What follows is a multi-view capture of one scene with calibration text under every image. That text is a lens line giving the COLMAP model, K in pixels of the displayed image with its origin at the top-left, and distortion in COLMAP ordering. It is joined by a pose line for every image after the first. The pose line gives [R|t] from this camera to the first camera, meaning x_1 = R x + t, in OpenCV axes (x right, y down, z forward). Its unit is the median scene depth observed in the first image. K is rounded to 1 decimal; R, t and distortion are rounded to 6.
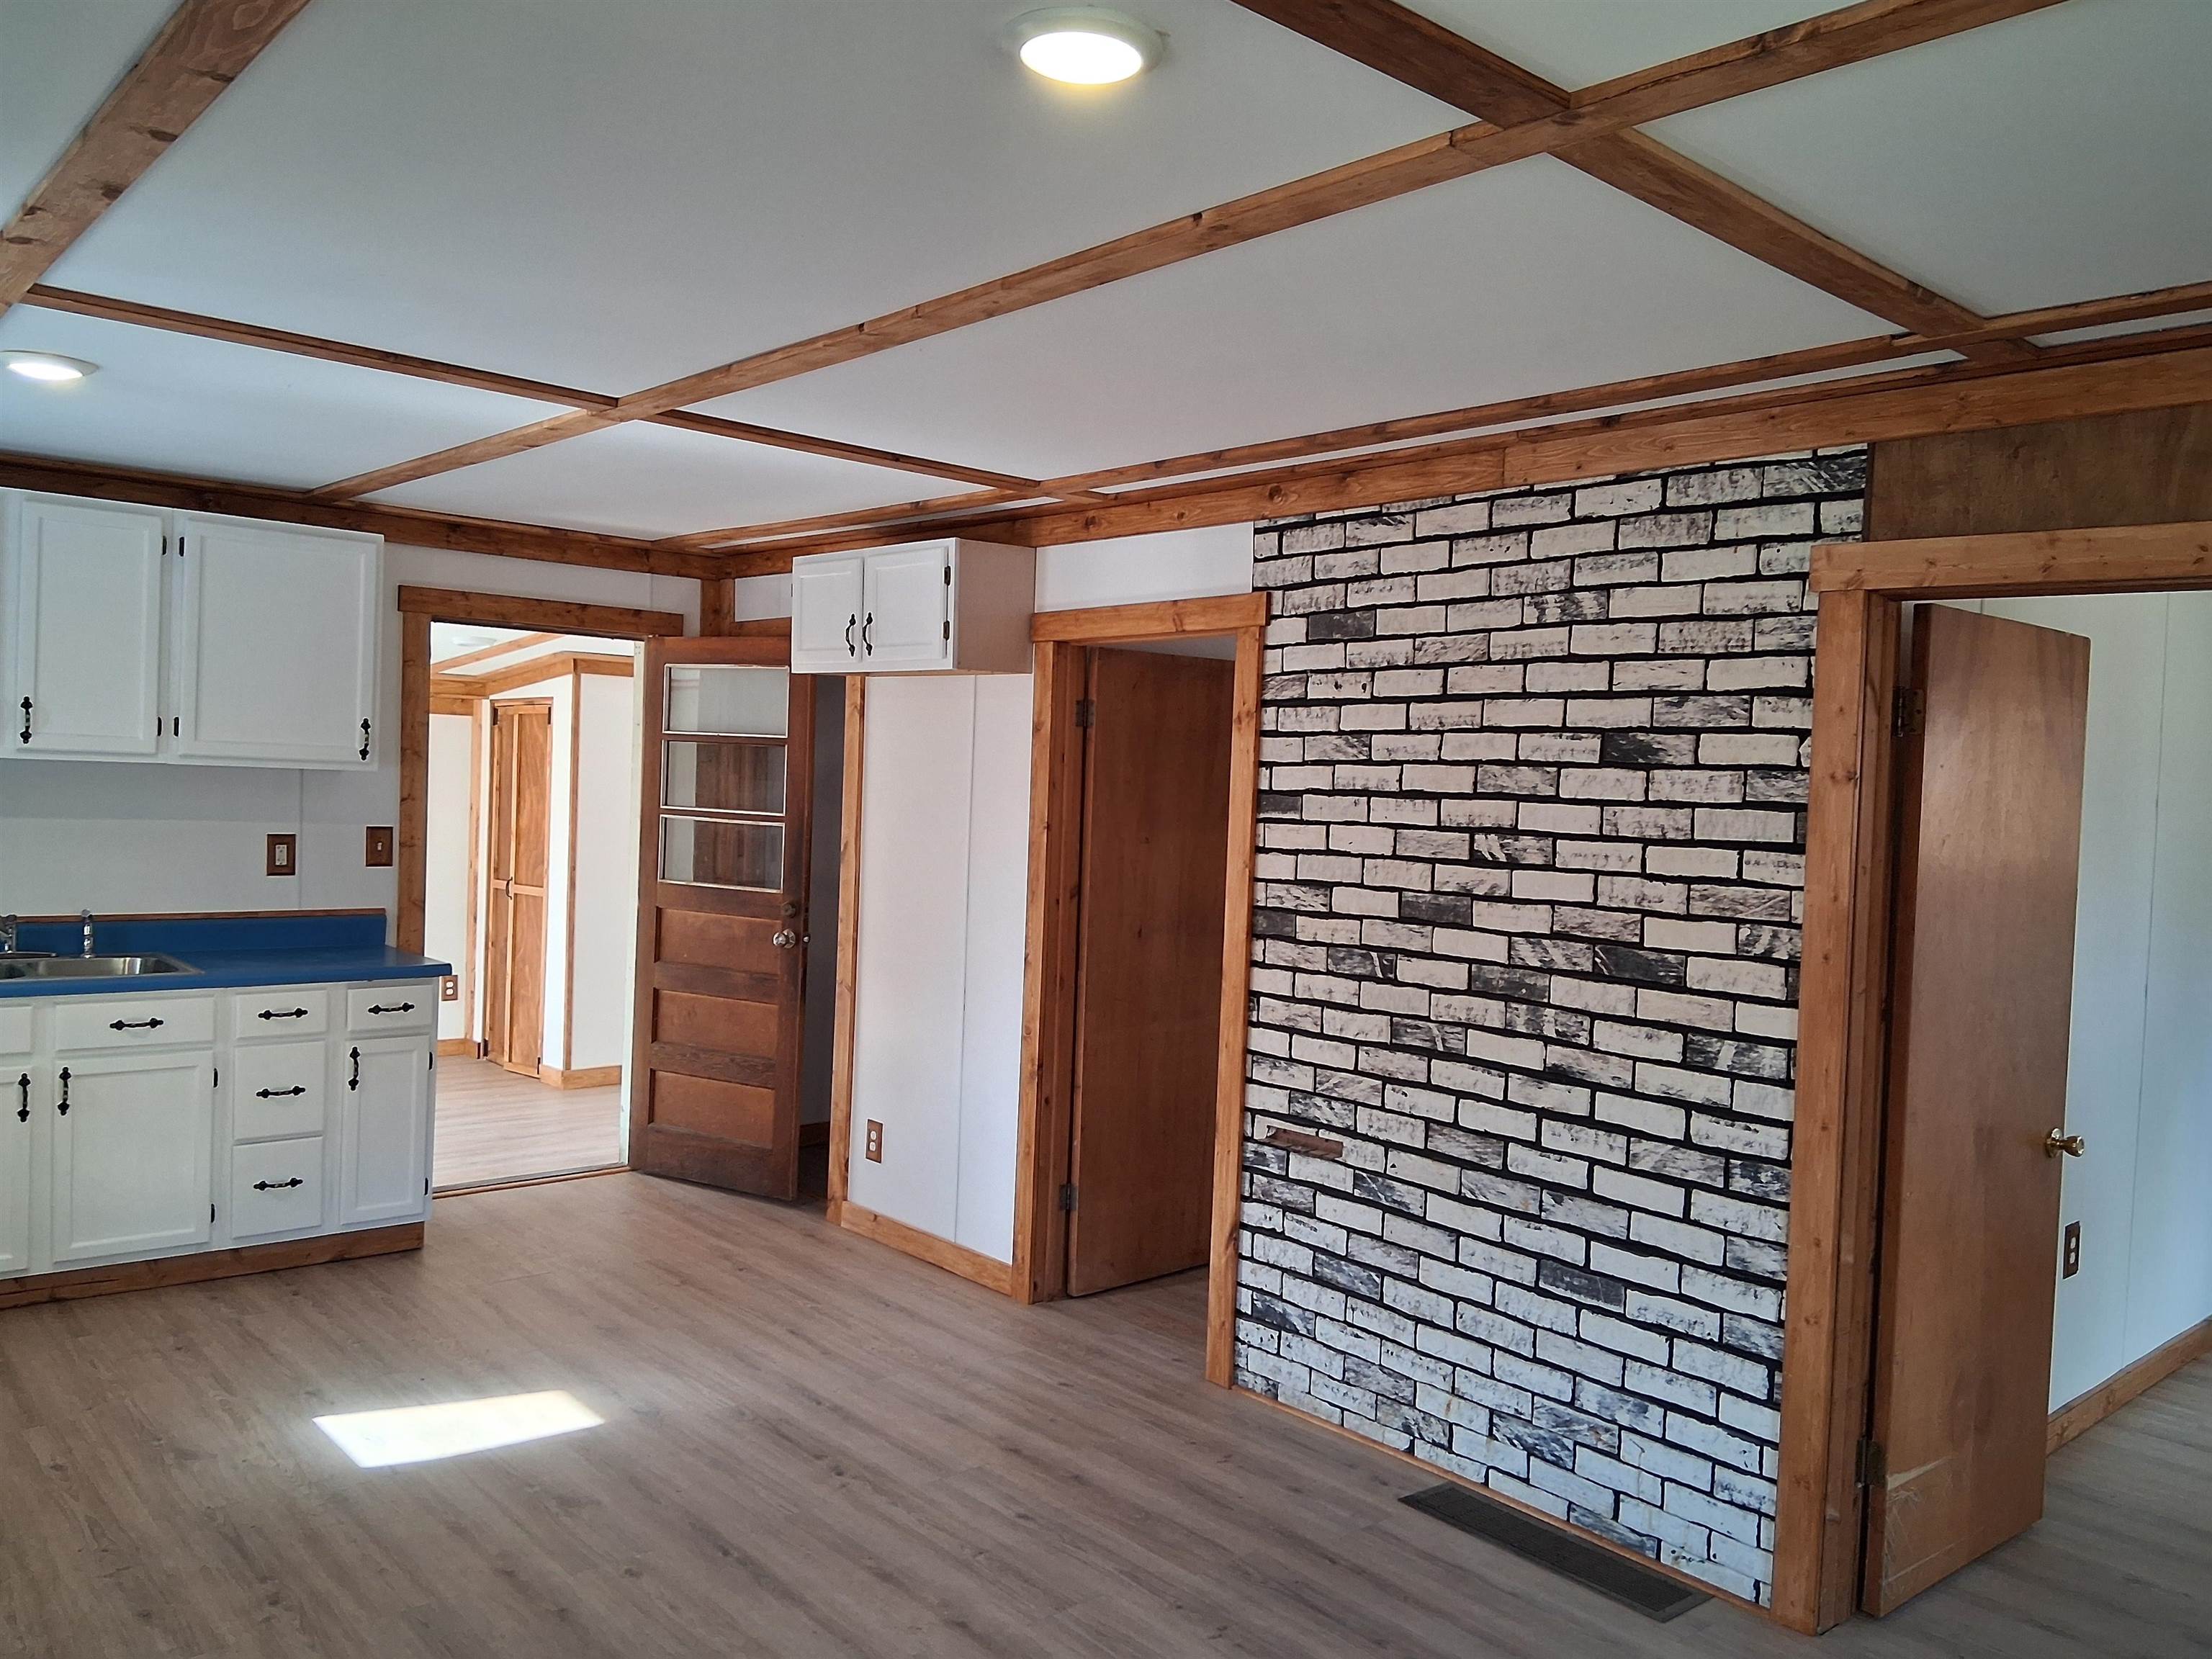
lens RADIAL K [[1658.7, 0, 1099.1], [0, 1658.7, 834.5], [0, 0, 1]] dist [0.107660, -0.171478]
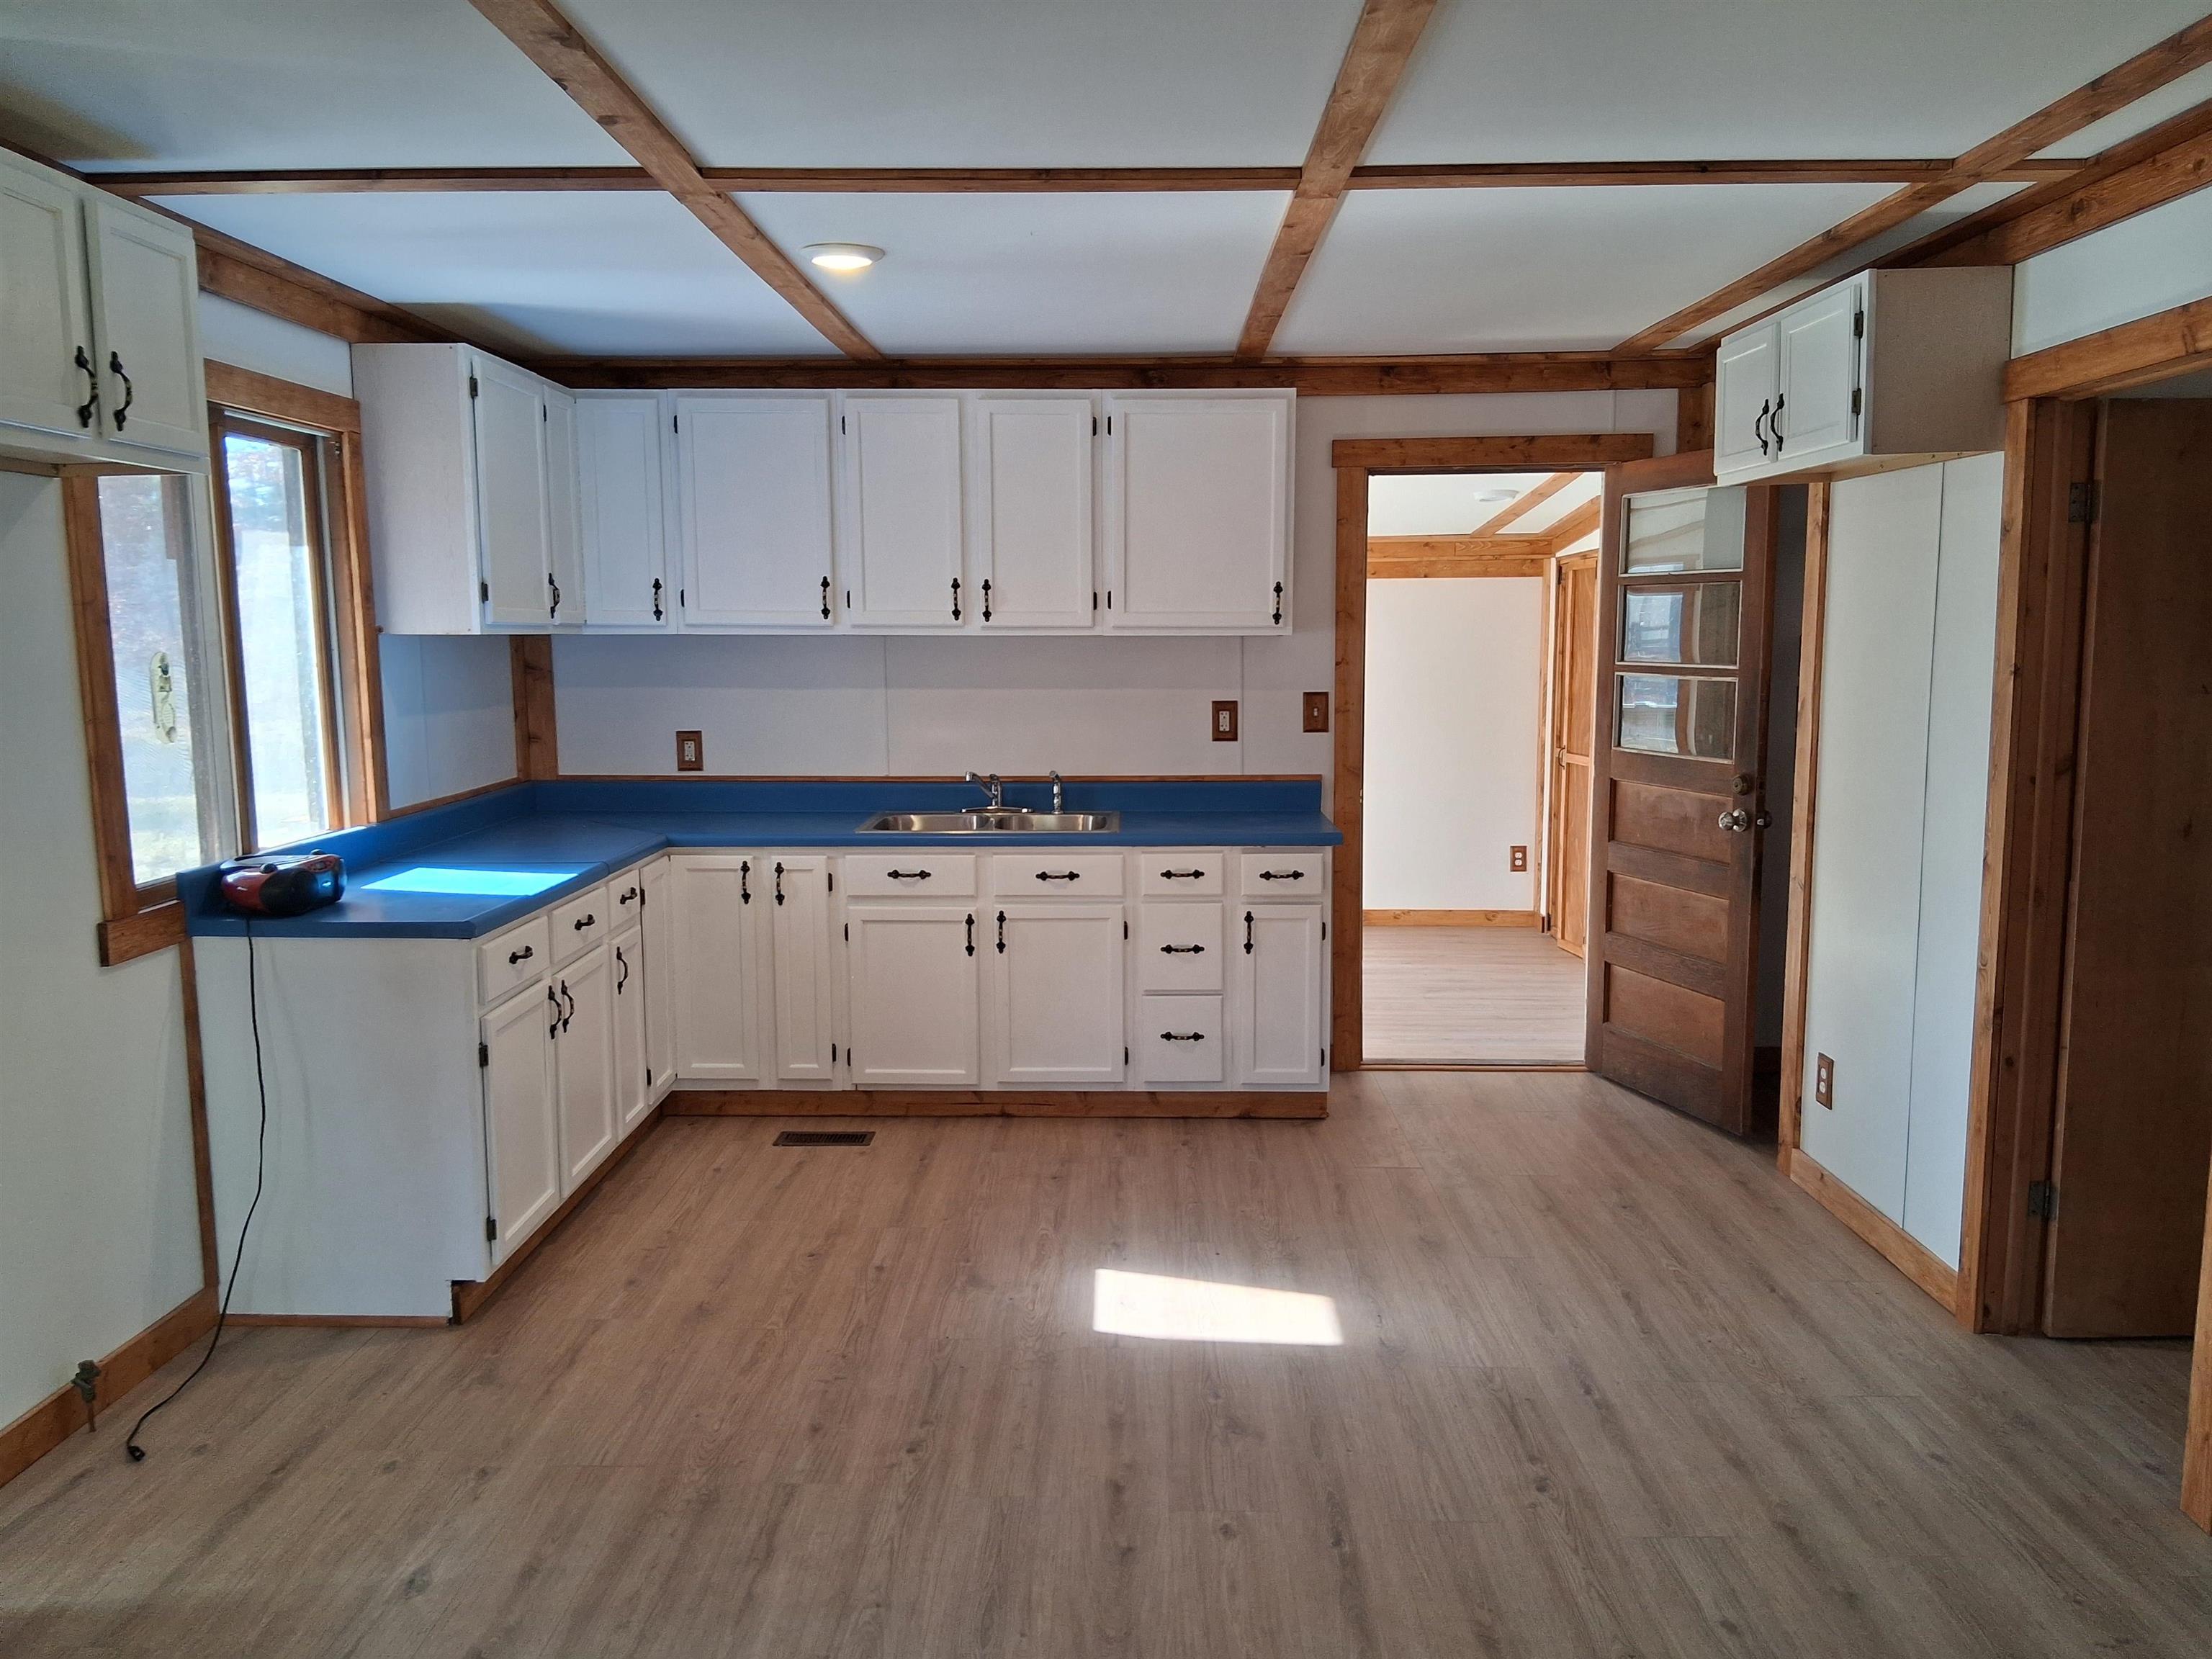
lens RADIAL K [[1658.7, 0, 1094.2], [0, 1658.7, 839.7], [0, 0, 1]] dist [0.107660, -0.171478]
pose [[0.735013, 0.042438, -0.676723, 0.163412], [0.011375, 0.997127, 0.074886, 0.008283], [0.677957, -0.062740, 0.732419, 0.217722]]
